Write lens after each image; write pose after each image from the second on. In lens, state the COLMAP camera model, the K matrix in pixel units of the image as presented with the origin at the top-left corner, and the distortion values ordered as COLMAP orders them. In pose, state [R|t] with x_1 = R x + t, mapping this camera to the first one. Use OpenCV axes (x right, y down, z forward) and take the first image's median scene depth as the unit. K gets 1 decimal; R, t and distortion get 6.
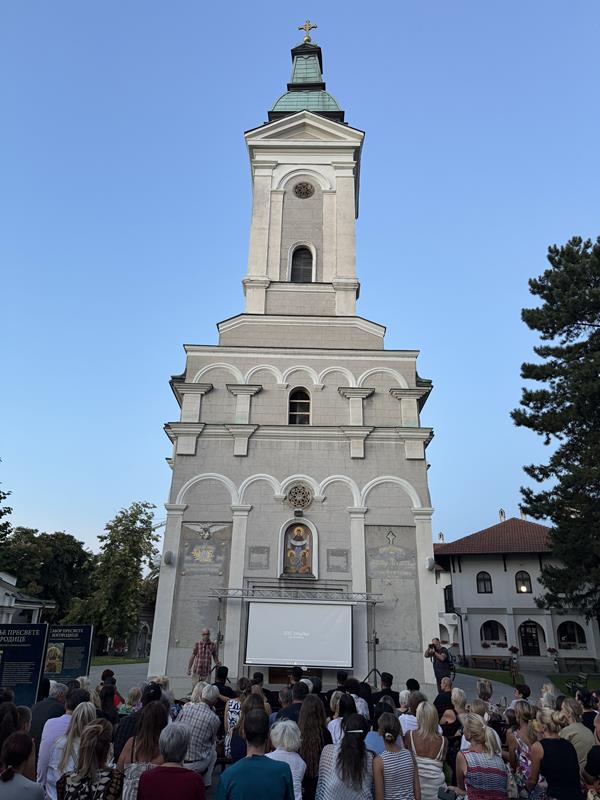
lens RADIAL K [[556.1, 0, 300.0], [0, 556.1, 400.0], [0, 0, 1]] dist [0.114238, -0.190439]
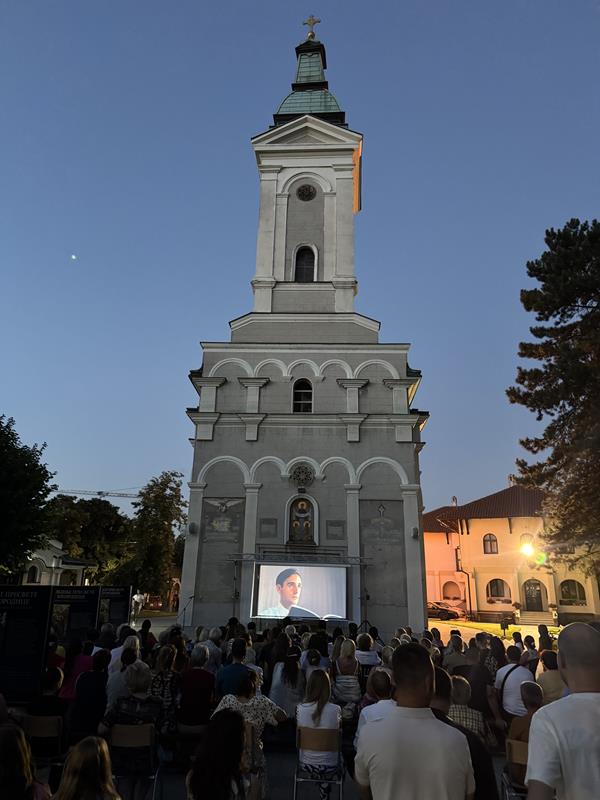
lens RADIAL K [[562.2, 0, 300.0], [0, 562.2, 400.0], [0, 0, 1]] dist [0.095307, -0.130037]
pose [[0.998772, -0.014331, -0.047434, 0.047402], [0.017648, 0.997372, 0.070275, -0.060663], [0.046302, -0.071026, 0.996399, -0.140352]]
